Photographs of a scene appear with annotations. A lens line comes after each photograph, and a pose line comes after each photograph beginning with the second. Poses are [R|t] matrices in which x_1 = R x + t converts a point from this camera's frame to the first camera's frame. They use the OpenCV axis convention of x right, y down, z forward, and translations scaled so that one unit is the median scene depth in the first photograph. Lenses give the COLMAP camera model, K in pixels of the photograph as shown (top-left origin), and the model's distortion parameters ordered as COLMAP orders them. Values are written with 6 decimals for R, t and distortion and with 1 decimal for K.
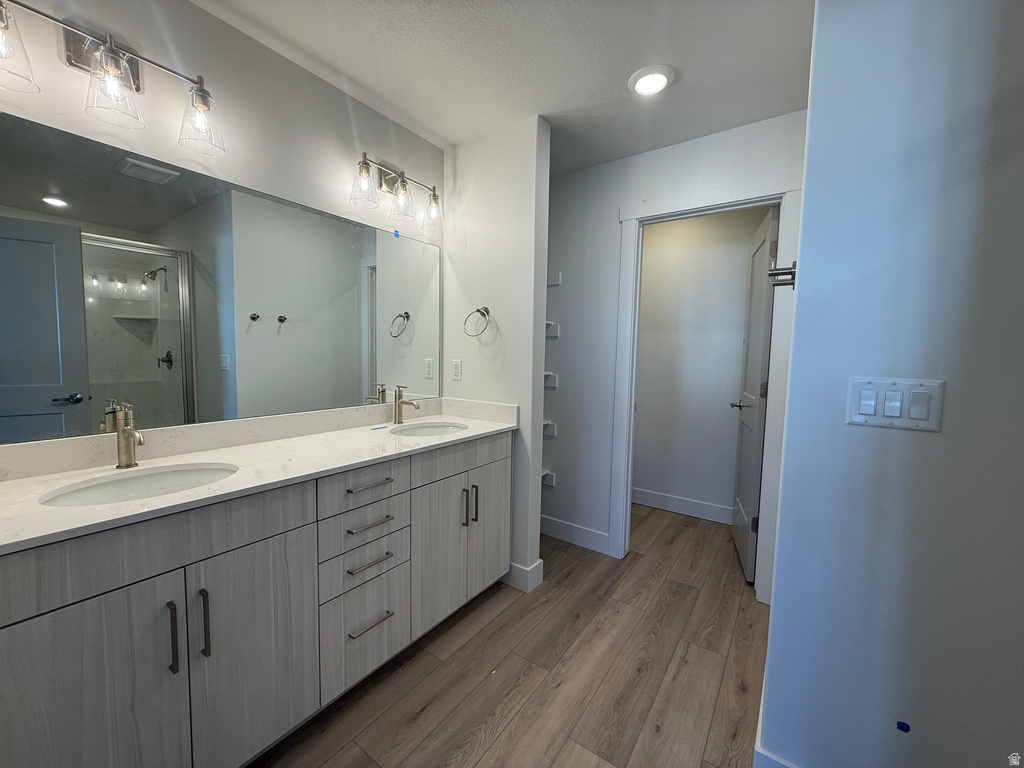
lens RADIAL K [[407.8, 0, 510.8], [0, 407.8, 385.6], [0, 0, 1]] dist [0.001420, -0.000169]
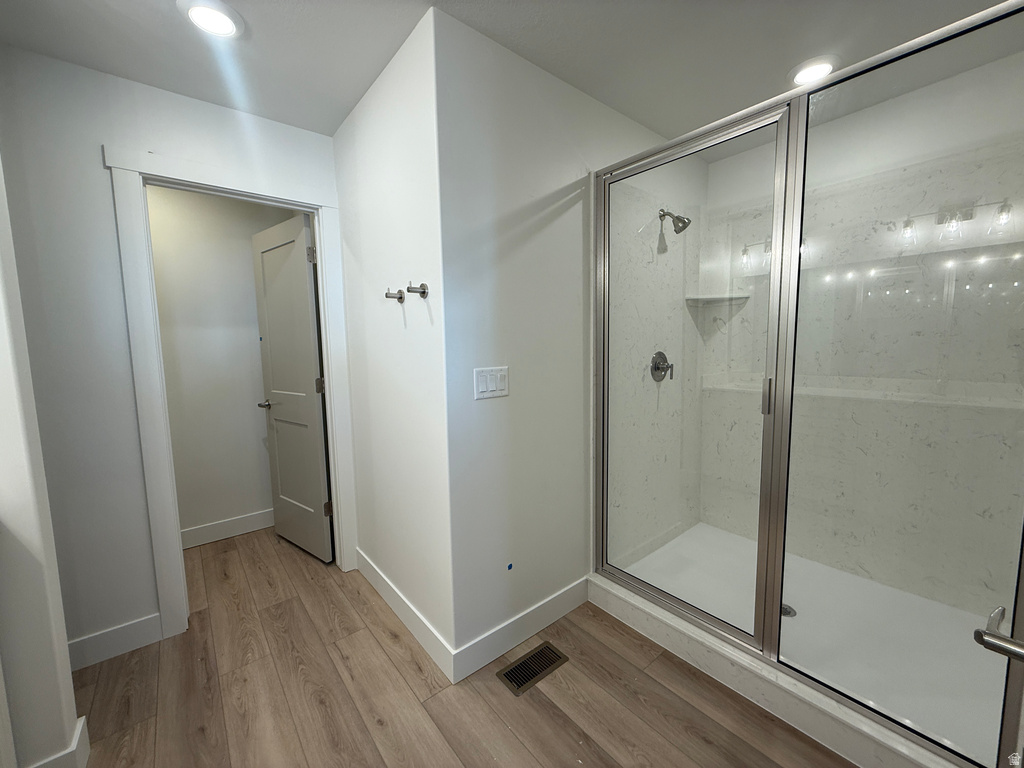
lens RADIAL K [[407.8, 0, 511.8], [0, 407.8, 381.4], [0, 0, 1]] dist [0.001420, -0.000169]
pose [[0.256805, -0.113297, 0.959799, -0.298387], [0.098799, 0.990980, 0.090543, -0.048618], [-0.961400, 0.071575, 0.265682, 0.230821]]
